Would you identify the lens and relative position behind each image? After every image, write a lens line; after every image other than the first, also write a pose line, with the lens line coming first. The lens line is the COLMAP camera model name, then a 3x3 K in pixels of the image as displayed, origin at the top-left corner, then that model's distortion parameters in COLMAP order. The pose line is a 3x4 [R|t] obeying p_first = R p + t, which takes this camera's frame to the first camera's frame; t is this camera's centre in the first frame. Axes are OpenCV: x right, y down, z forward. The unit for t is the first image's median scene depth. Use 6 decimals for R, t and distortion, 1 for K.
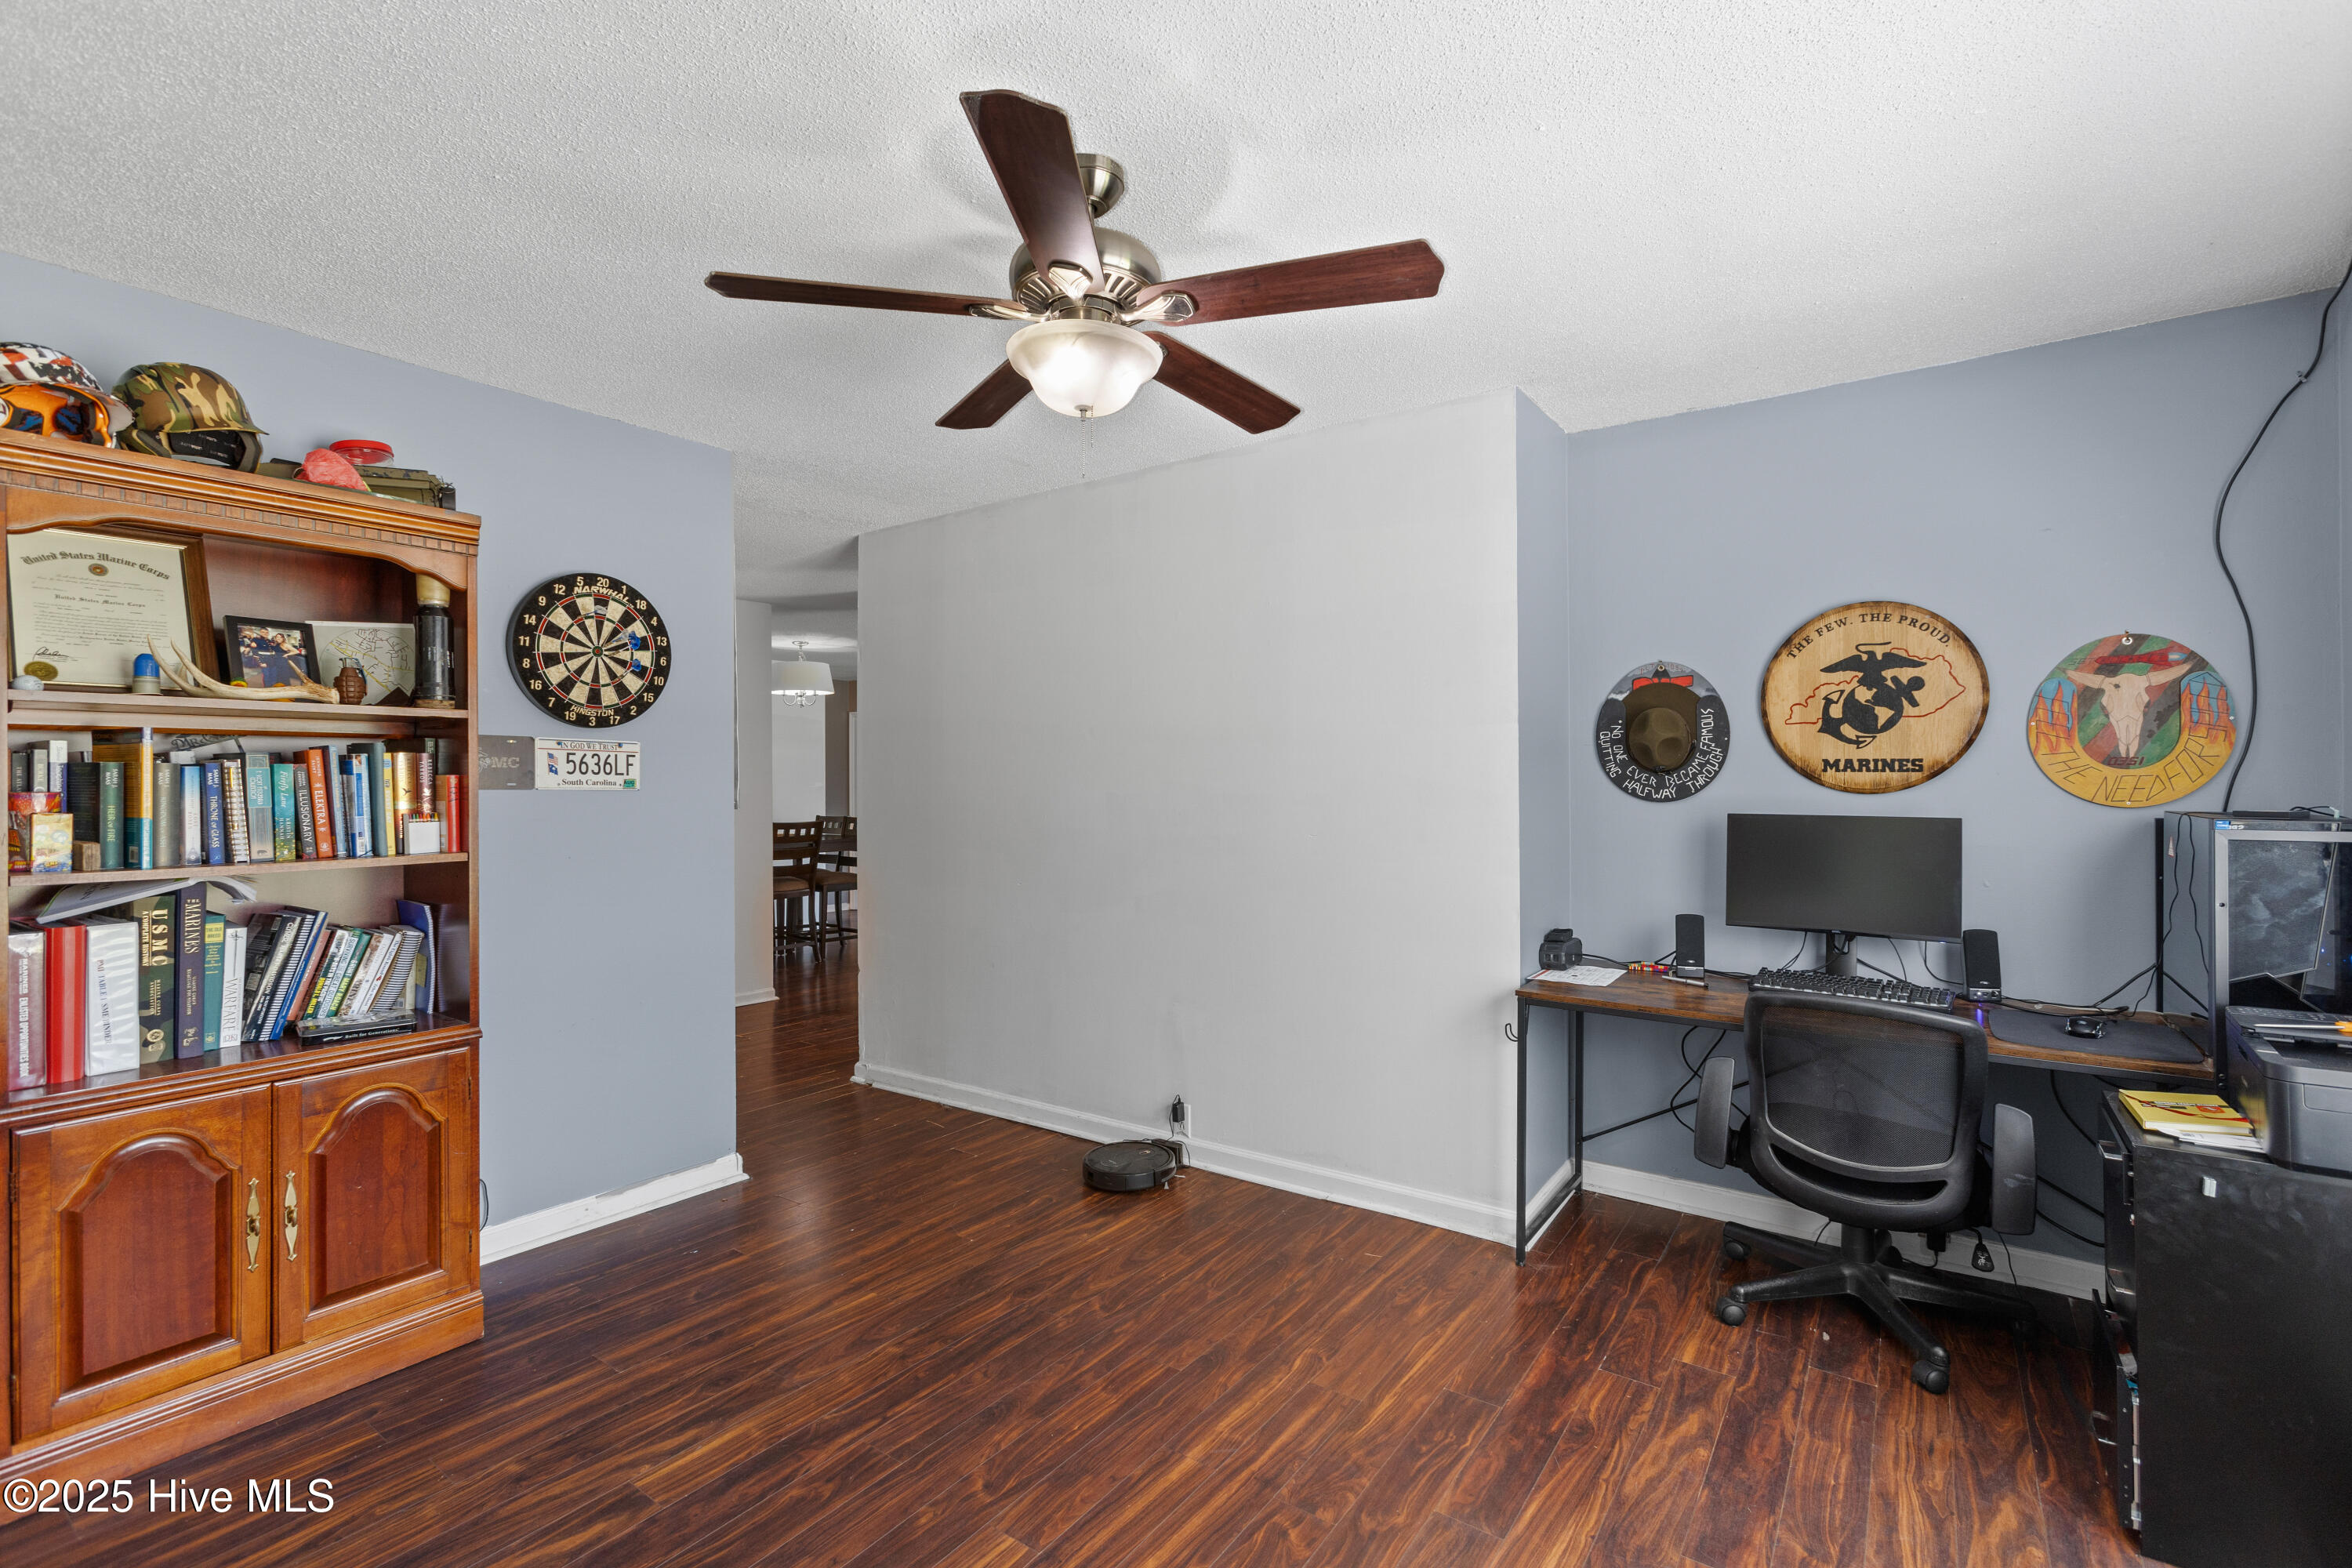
lens RADIAL K [[1066.2, 0, 1179.6], [0, 1066.2, 775.9], [0, 0, 1]] dist [-0.011942, 0.000525]
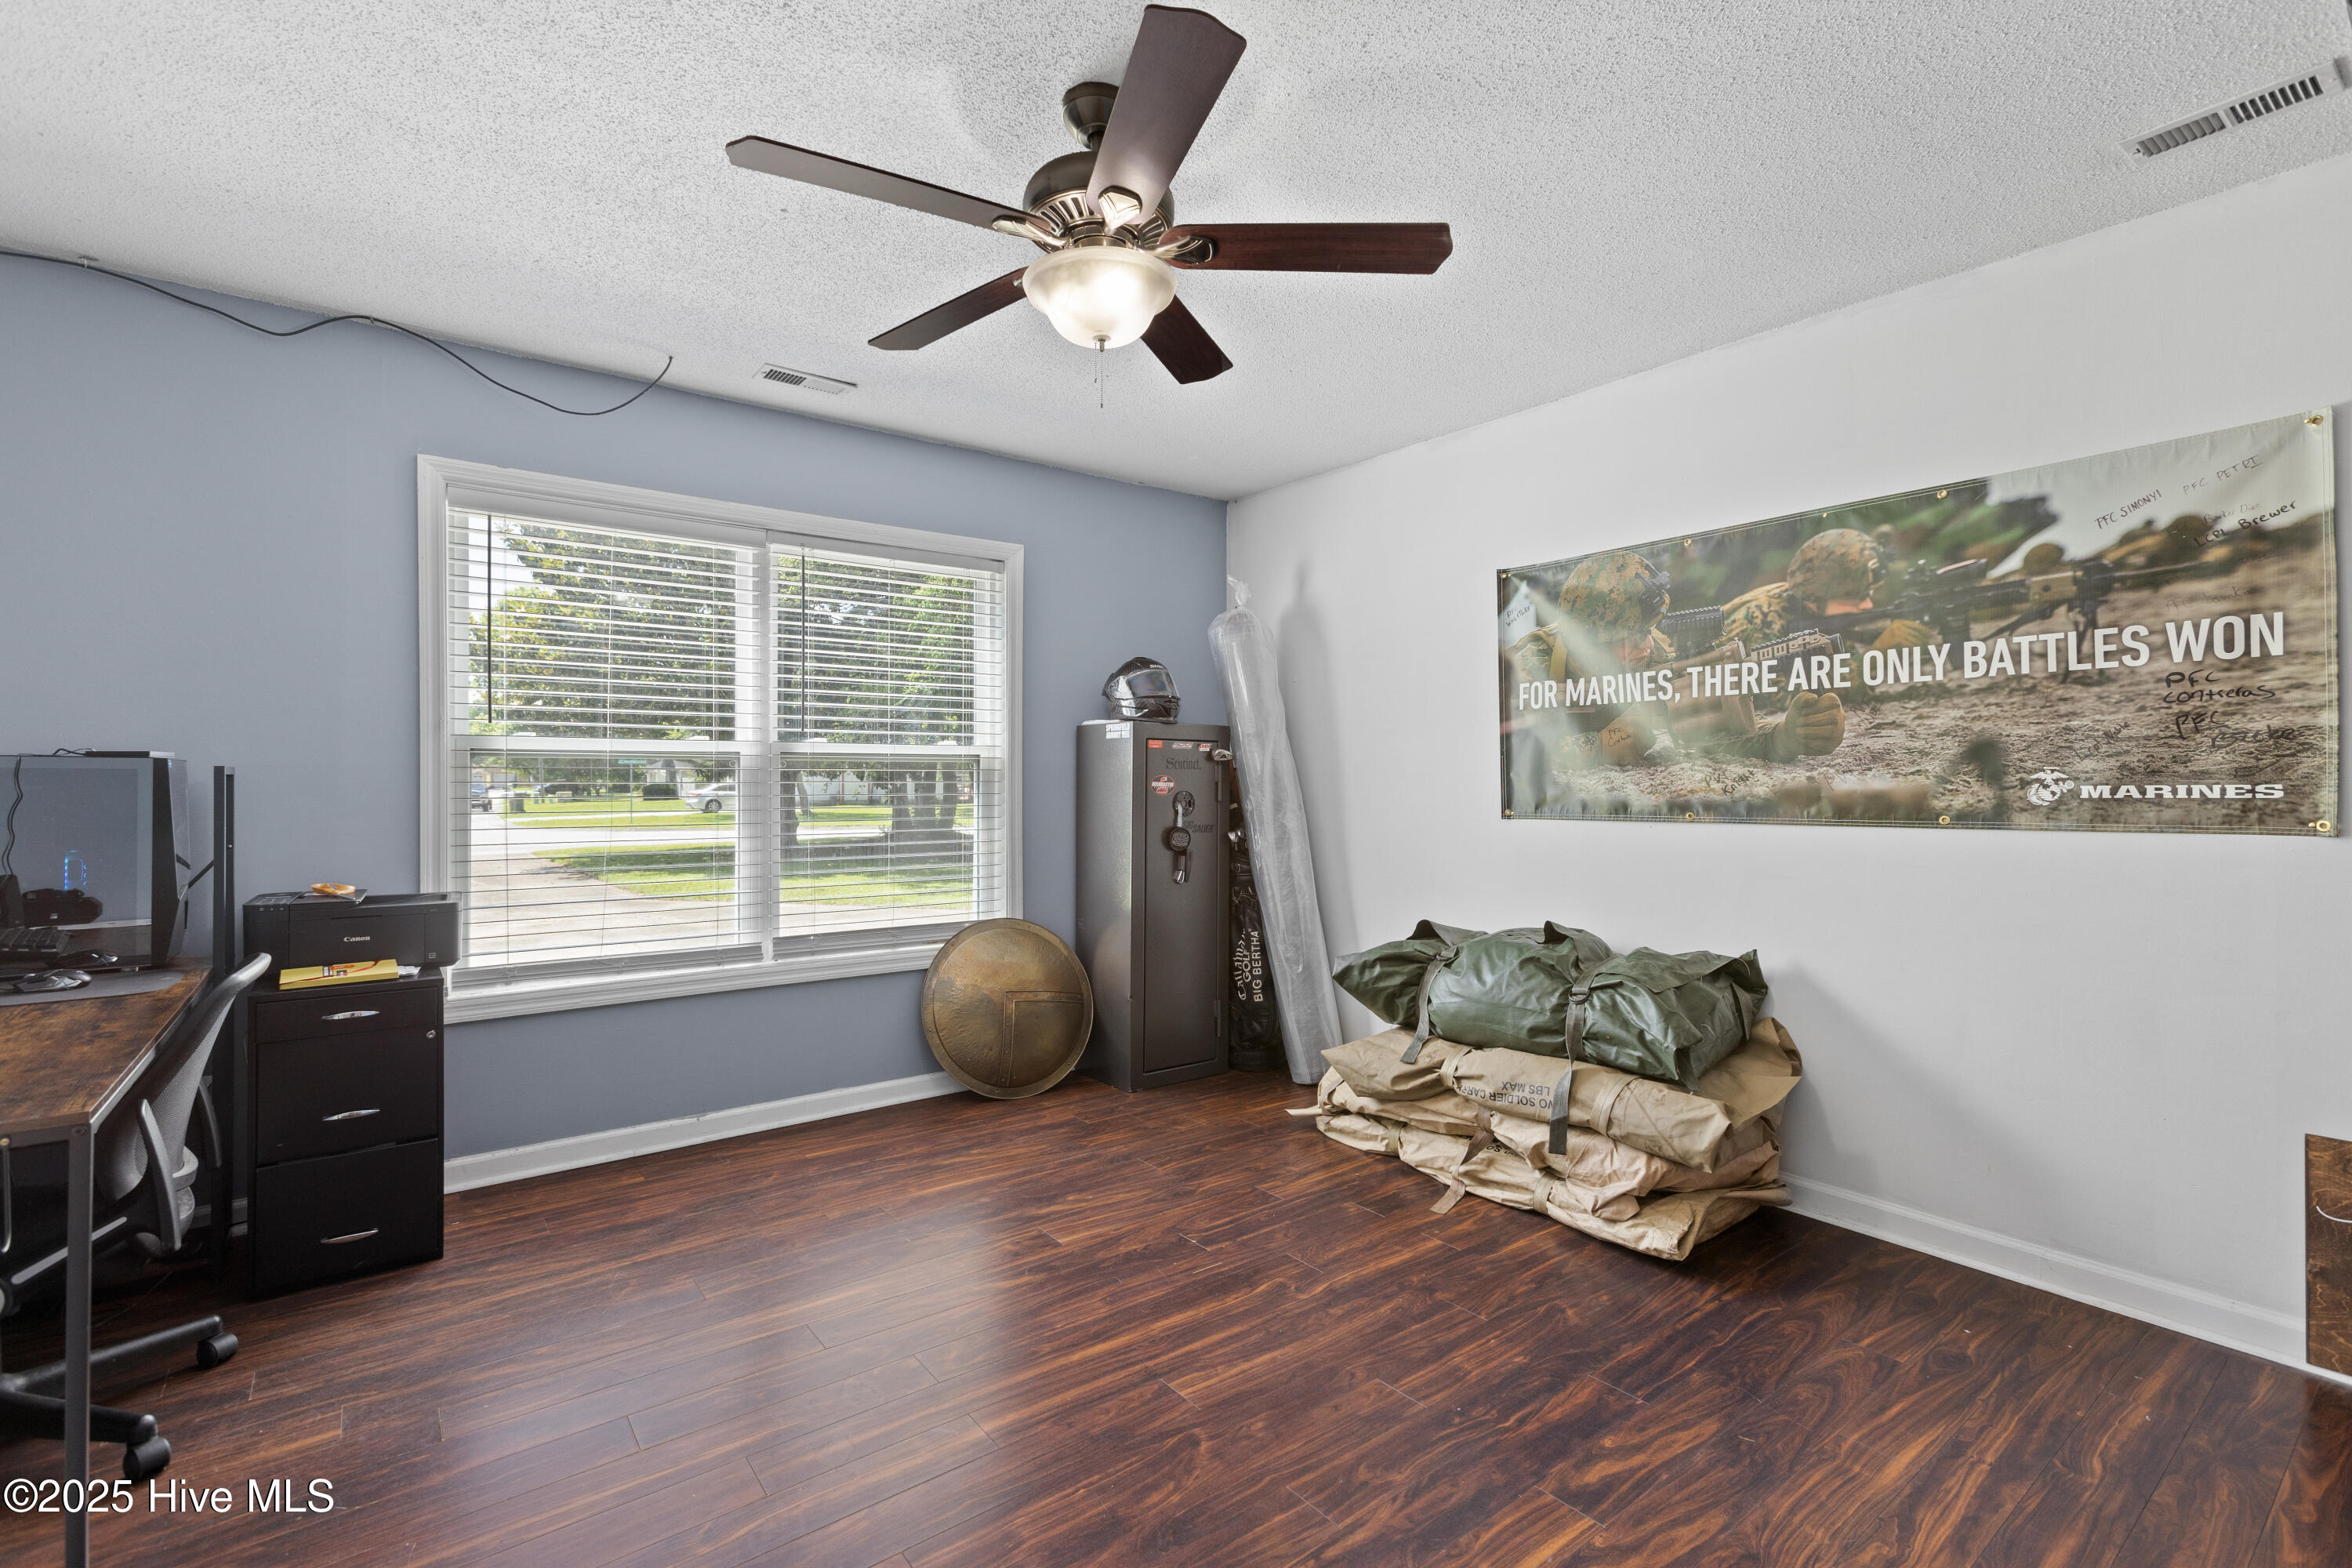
lens RADIAL K [[1066.2, 0, 1170.4], [0, 1066.2, 776.4], [0, 0, 1]] dist [-0.011942, 0.000525]
pose [[-0.958503, 0.003786, 0.285059, -0.428648], [0.004246, 0.999990, 0.000994, 0.064331], [-0.285052, 0.002163, -0.958509, 1.894469]]
